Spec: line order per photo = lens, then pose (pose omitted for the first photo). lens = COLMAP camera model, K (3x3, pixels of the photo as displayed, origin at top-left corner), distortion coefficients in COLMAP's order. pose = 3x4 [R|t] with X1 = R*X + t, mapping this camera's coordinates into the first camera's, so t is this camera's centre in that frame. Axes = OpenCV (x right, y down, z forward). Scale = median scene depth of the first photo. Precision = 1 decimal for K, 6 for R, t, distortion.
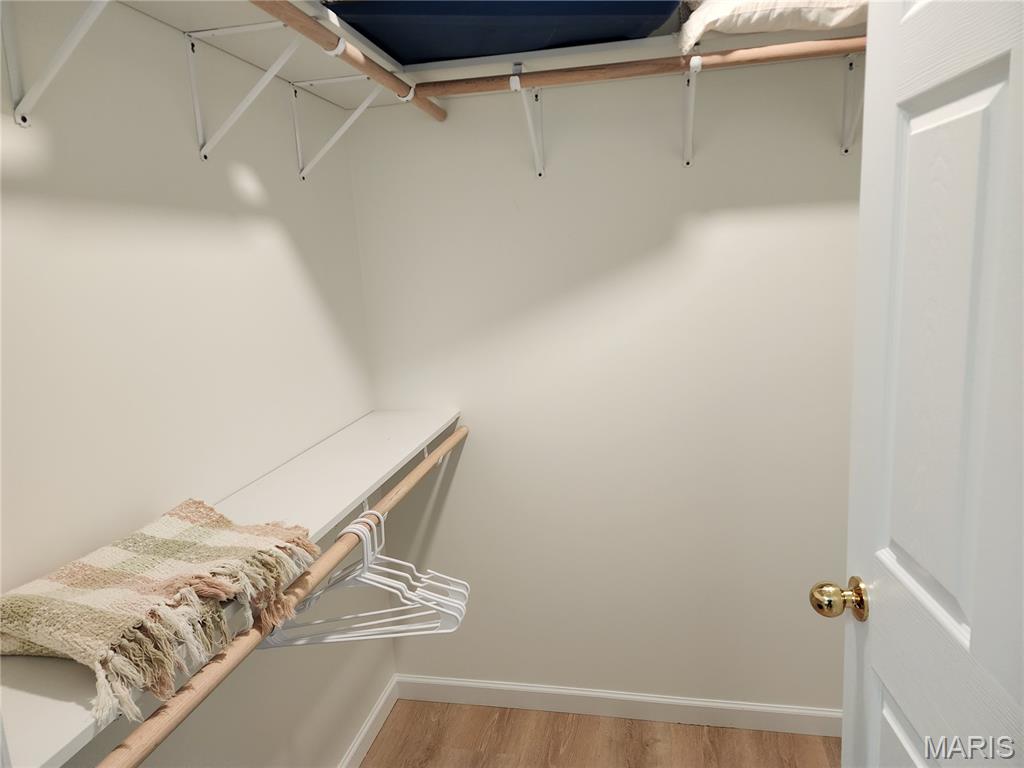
lens RADIAL K [[675.0, 0, 510.5], [0, 675.0, 378.8], [0, 0, 1]] dist [0.083931, -0.078375]
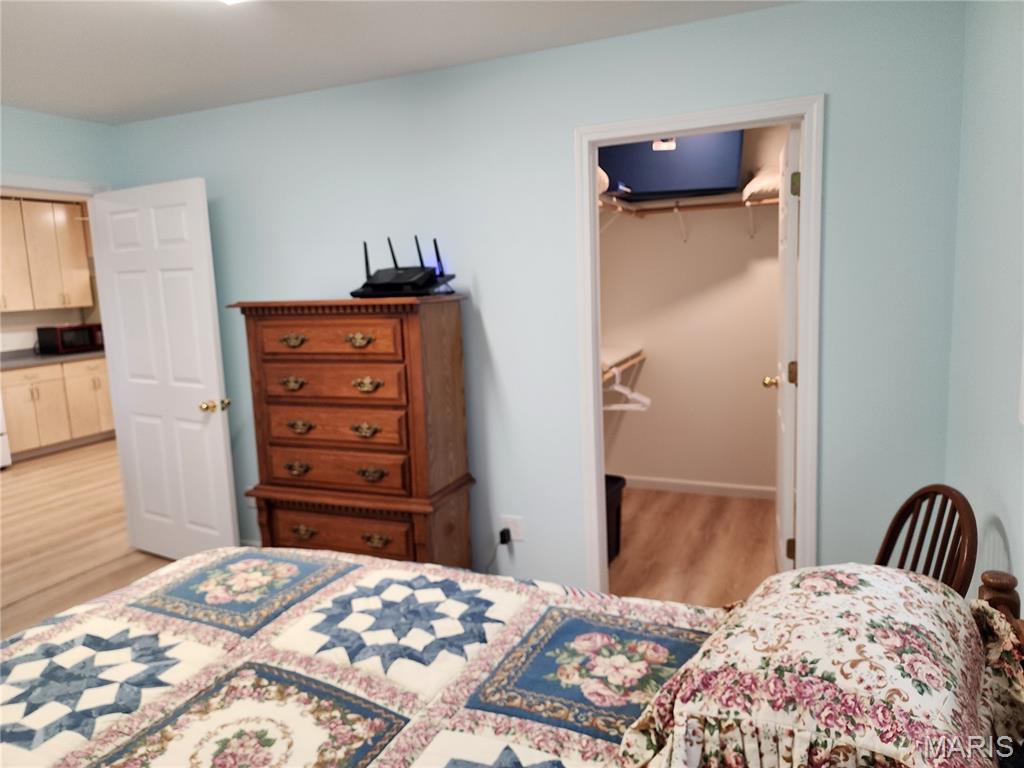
lens RADIAL K [[675.0, 0, 503.6], [0, 675.0, 383.6], [0, 0, 1]] dist [0.083931, -0.078375]
pose [[0.976311, 0.040526, -0.212543, -0.059374], [-0.044717, 0.998888, -0.014947, 0.307405], [0.211701, 0.024098, 0.977037, -1.746627]]
